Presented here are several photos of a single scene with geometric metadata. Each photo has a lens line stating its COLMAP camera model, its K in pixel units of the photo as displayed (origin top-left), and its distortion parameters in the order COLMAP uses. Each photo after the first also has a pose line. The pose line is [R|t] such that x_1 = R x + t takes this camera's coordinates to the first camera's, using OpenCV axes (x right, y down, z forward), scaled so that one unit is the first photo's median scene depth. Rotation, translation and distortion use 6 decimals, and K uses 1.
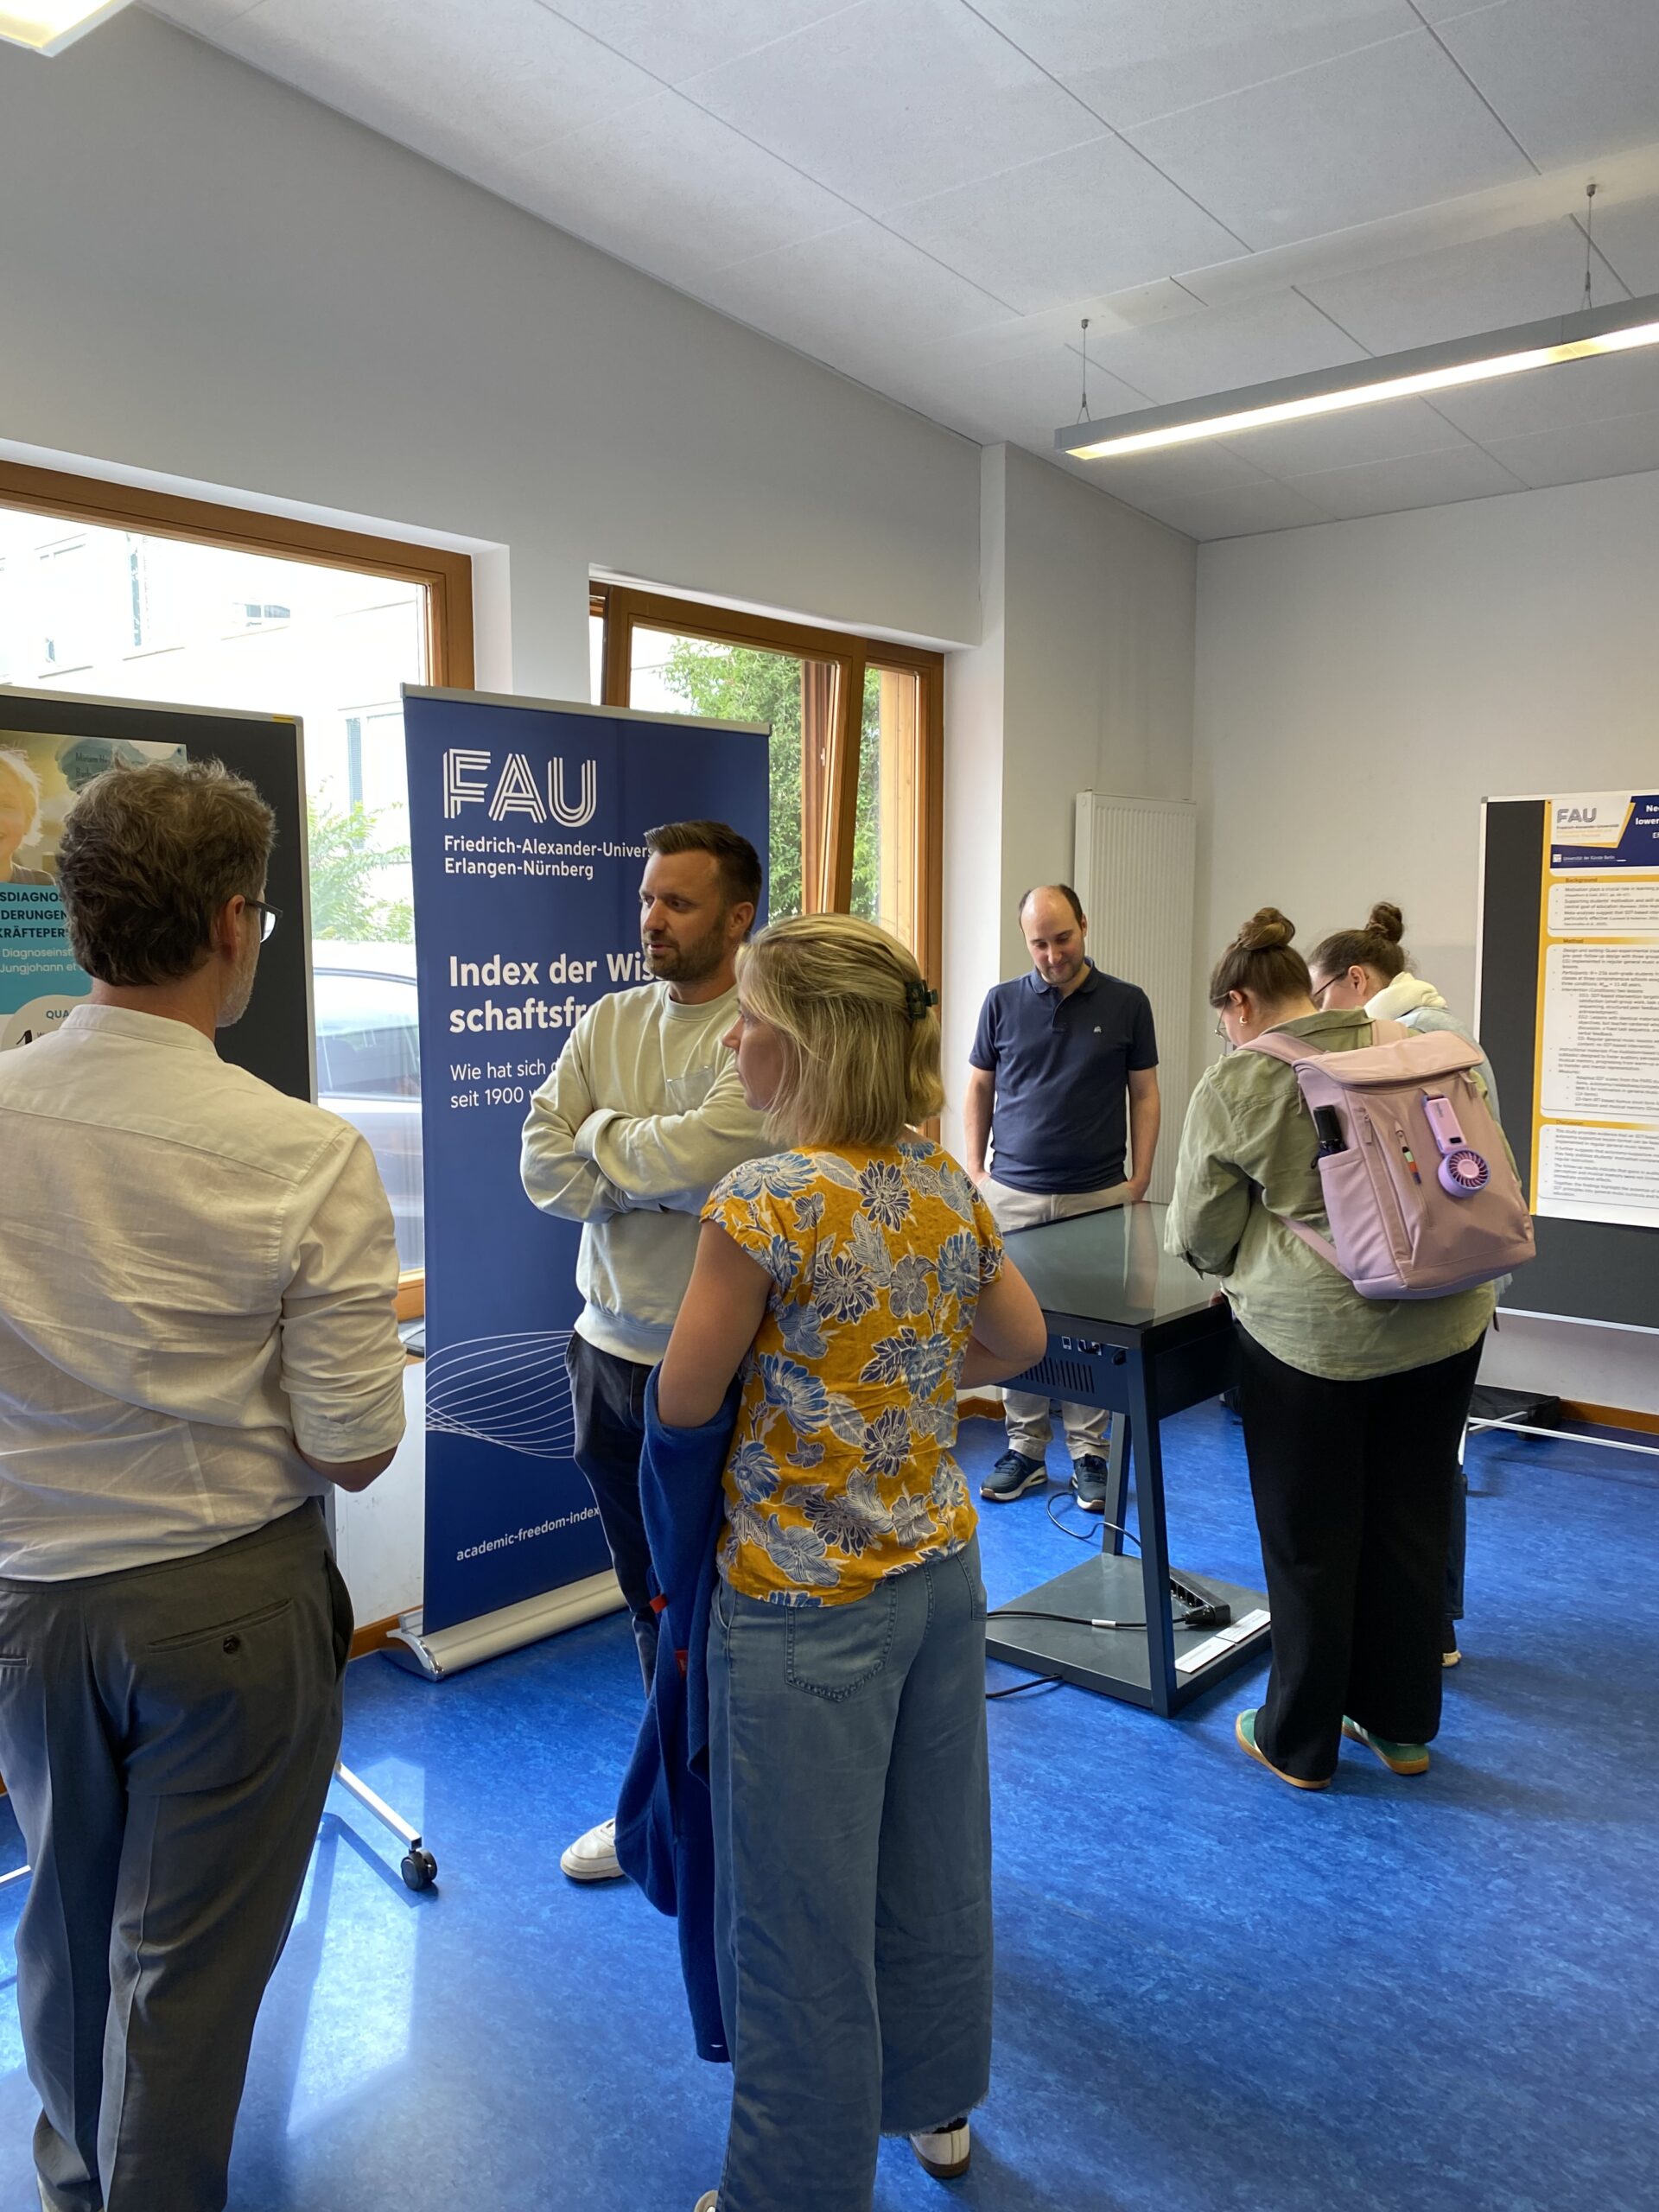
lens RADIAL K [[1681.3, 0, 829.5], [0, 1681.3, 1106.0], [0, 0, 1]] dist [0.082830, -0.130497]
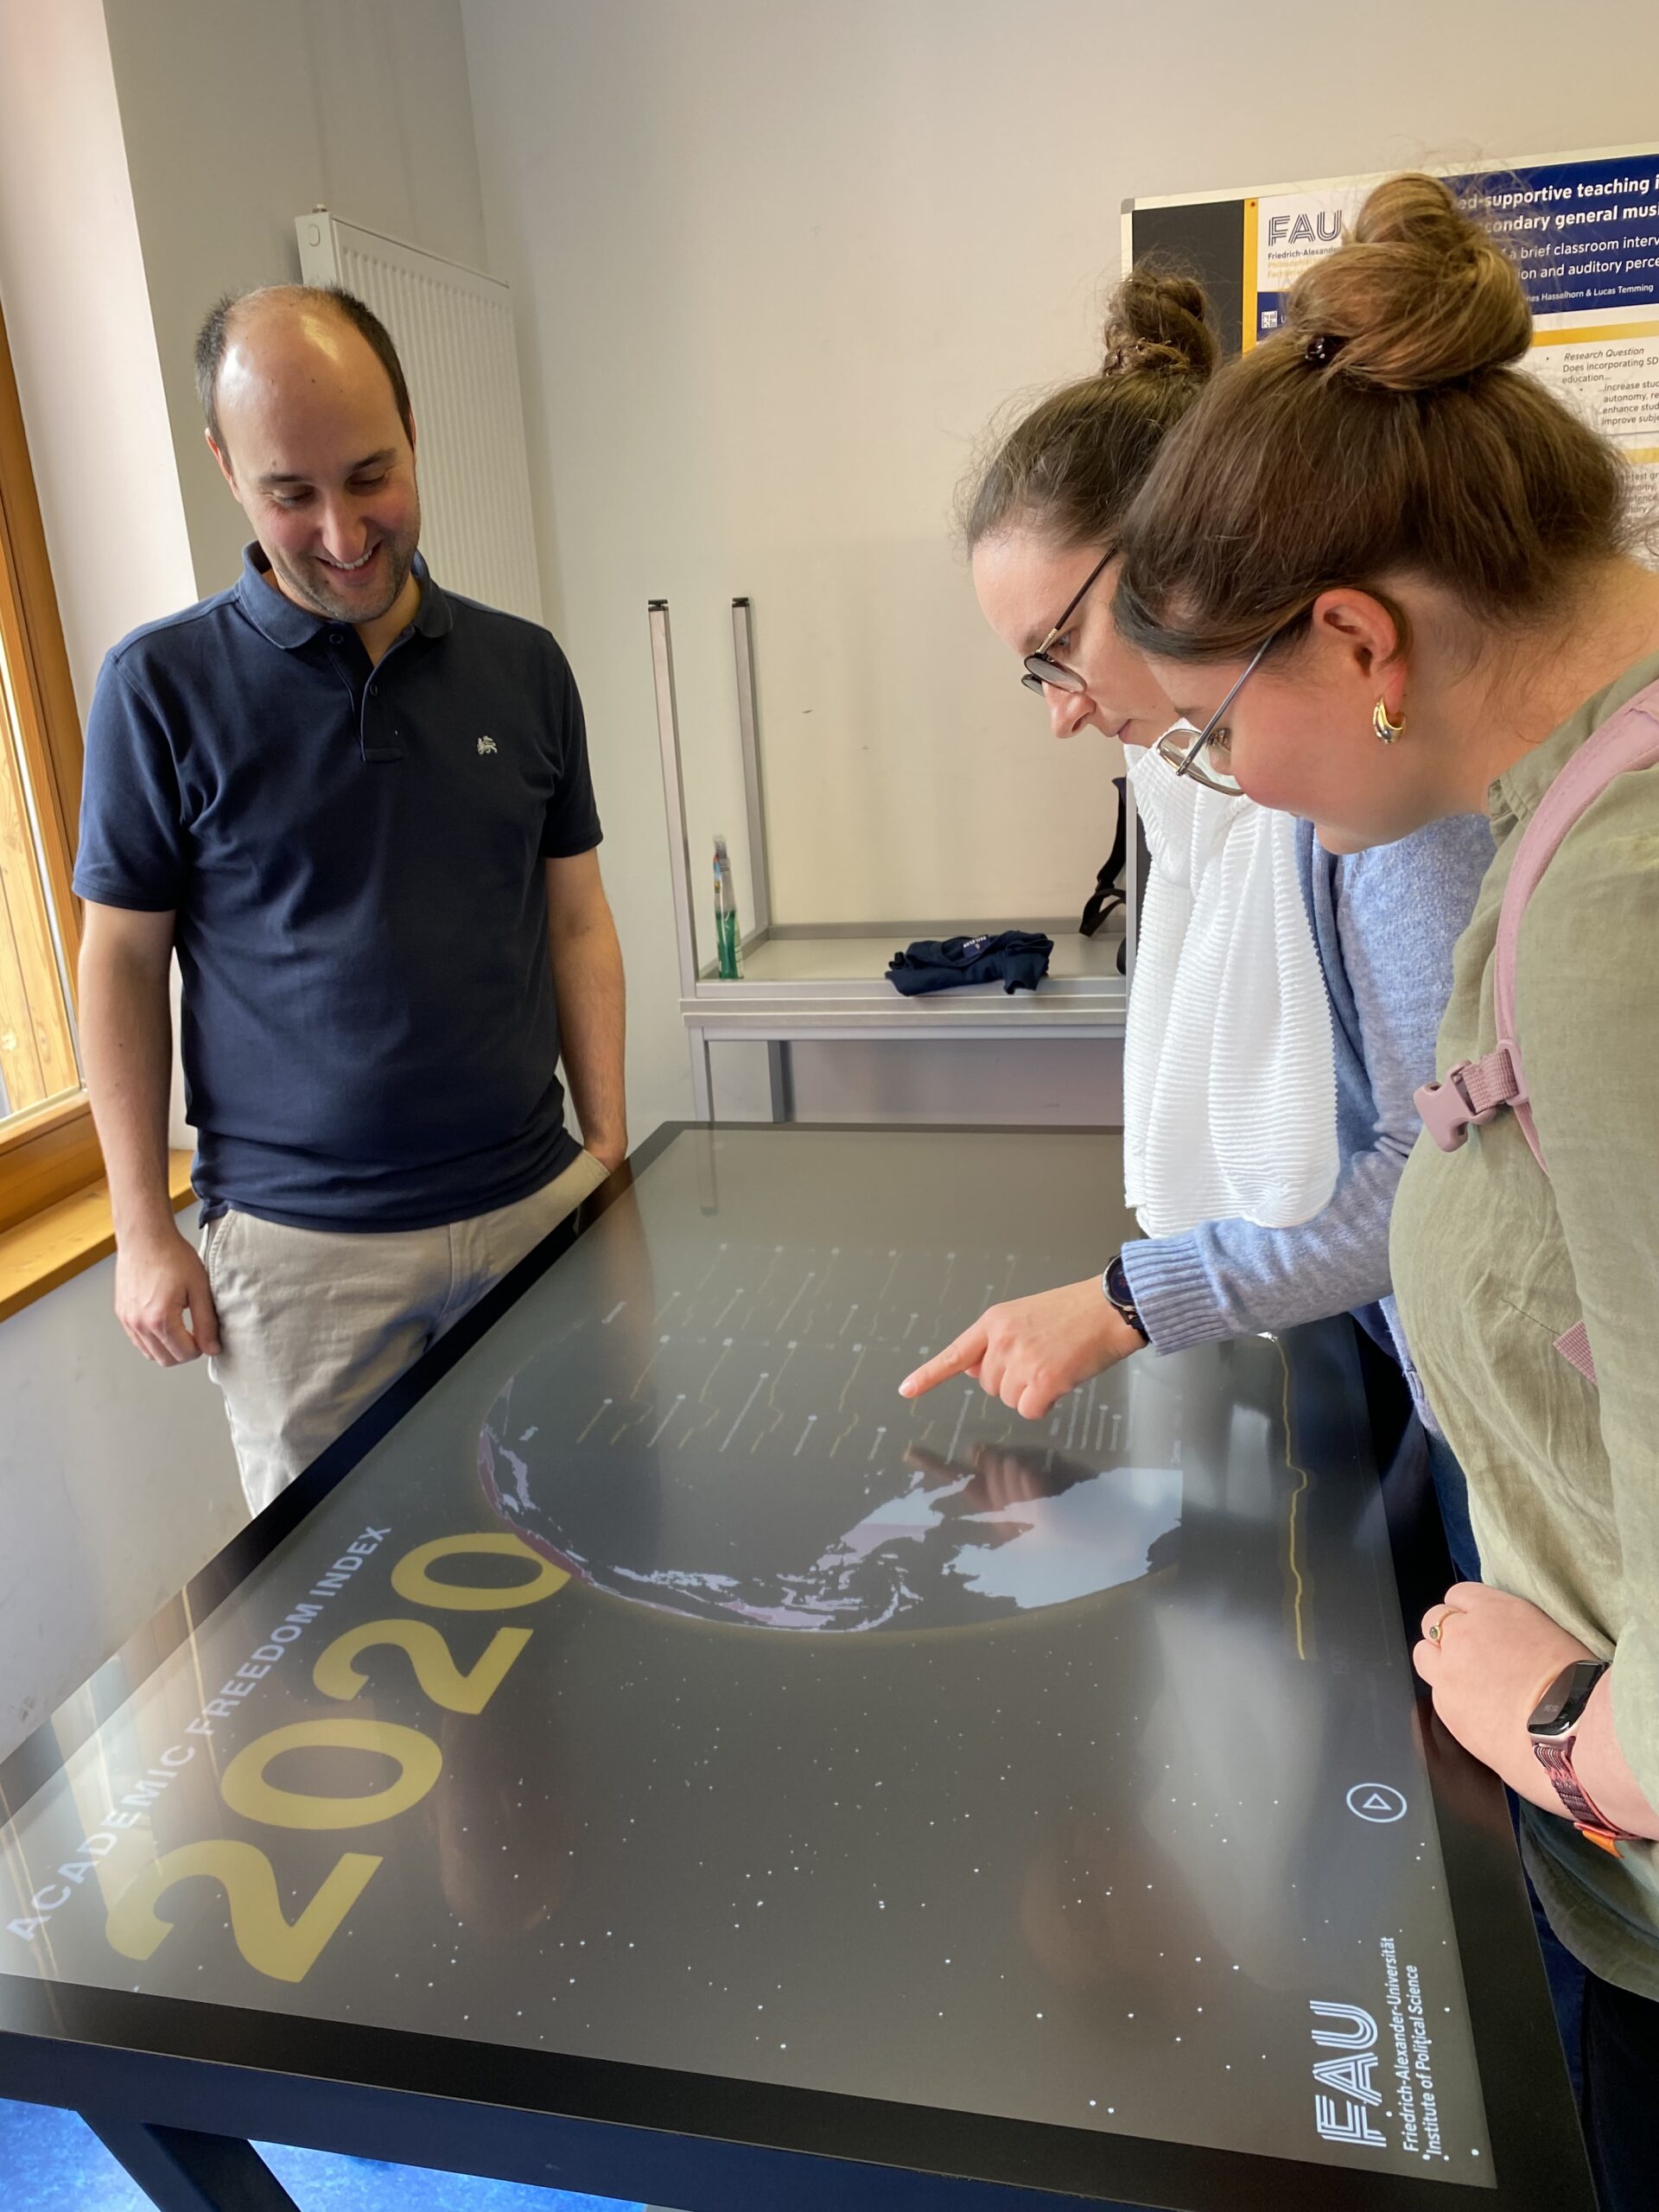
lens RADIAL K [[1681.3, 0, 829.5], [0, 1681.3, 1106.0], [0, 0, 1]] dist [0.082830, -0.130497]
pose [[0.899236, -0.174379, 0.401205, 0.064642], [0.090457, 0.971417, 0.219469, -0.043798], [-0.428008, -0.161062, 0.889307, 0.622024]]
